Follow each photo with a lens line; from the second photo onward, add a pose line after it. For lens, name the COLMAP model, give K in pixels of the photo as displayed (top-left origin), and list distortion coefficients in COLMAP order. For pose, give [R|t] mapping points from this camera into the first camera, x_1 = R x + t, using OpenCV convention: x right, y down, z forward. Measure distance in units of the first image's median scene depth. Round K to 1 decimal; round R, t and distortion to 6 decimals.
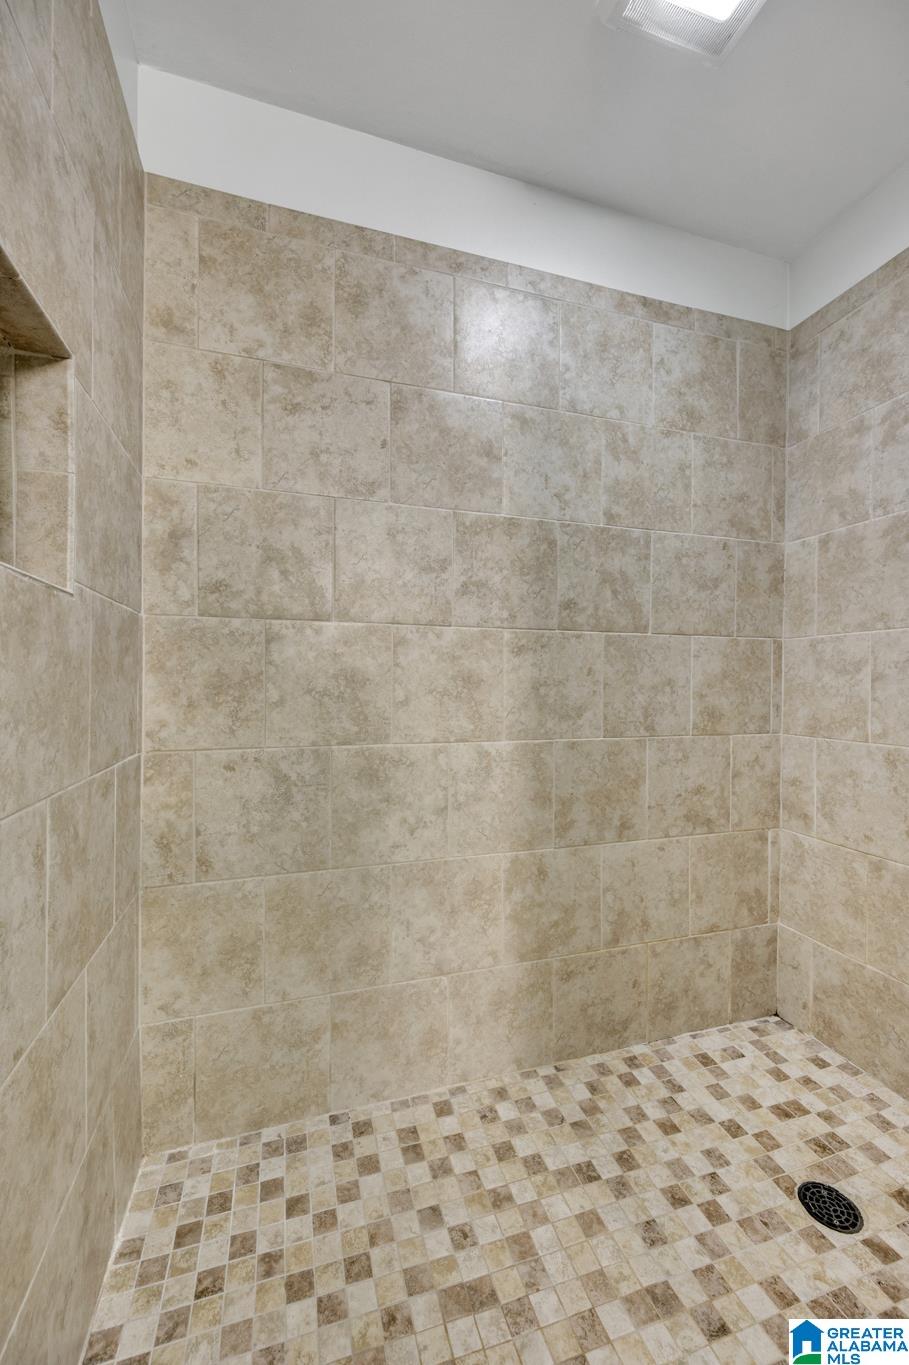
lens RADIAL K [[551.5, 0, 450.8], [0, 551.5, 691.7], [0, 0, 1]] dist [-0.012968, 0.000014]
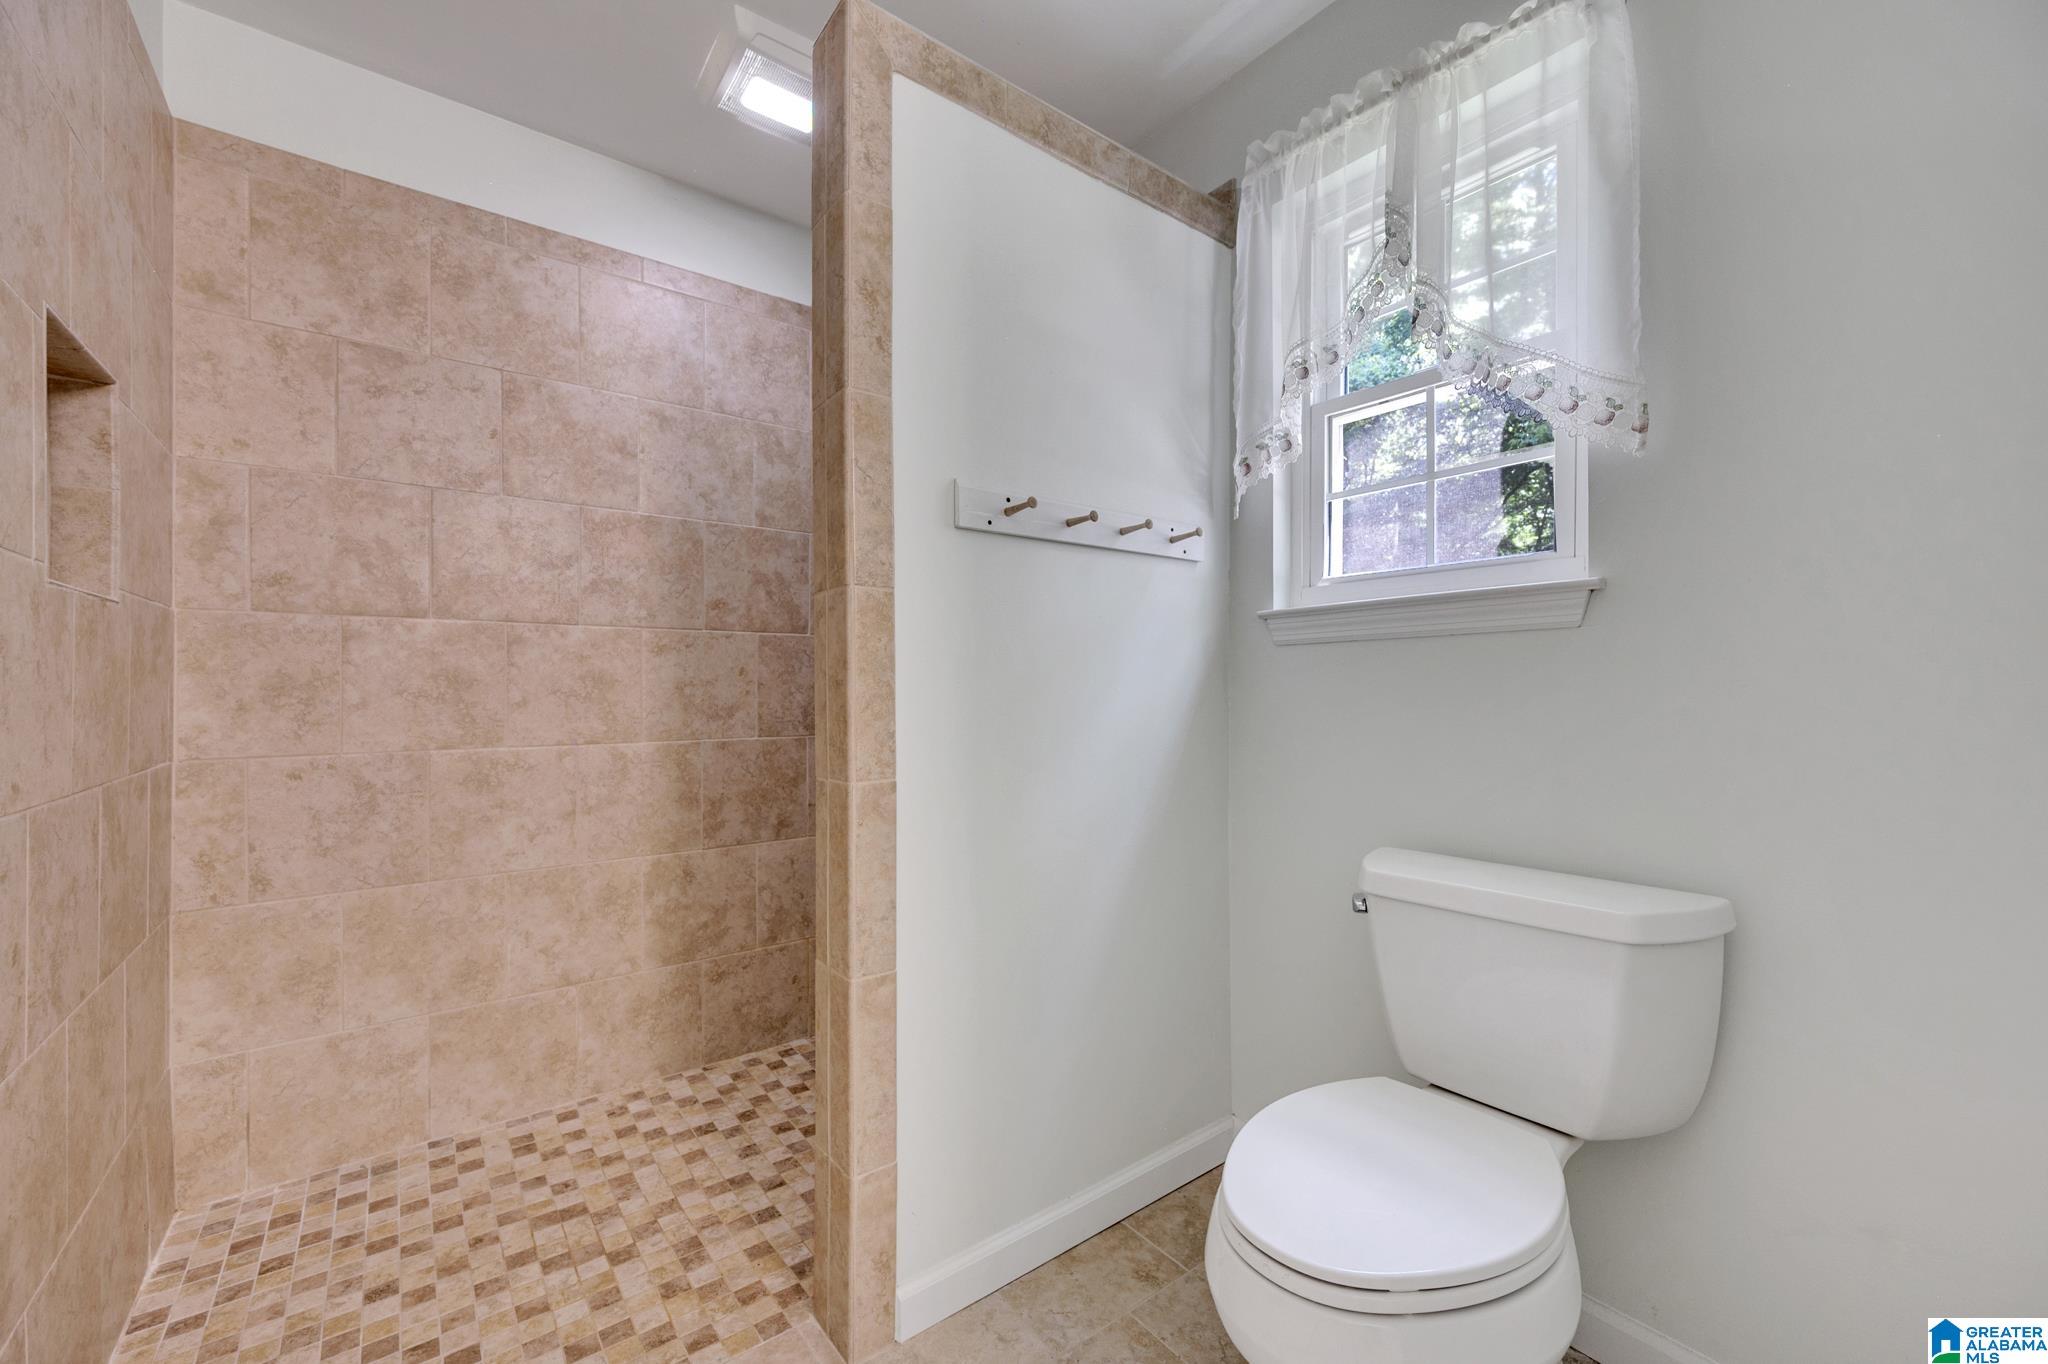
lens RADIAL K [[795.8, 0, 1019.8], [0, 795.8, 690.9], [0, 0, 1]] dist [-0.010168, 0.000852]
pose [[0.930183, -0.006646, 0.367035, 0.232909], [0.008975, 0.999949, -0.004639, 0.012097], [-0.366986, 0.007609, 0.930195, -0.647354]]
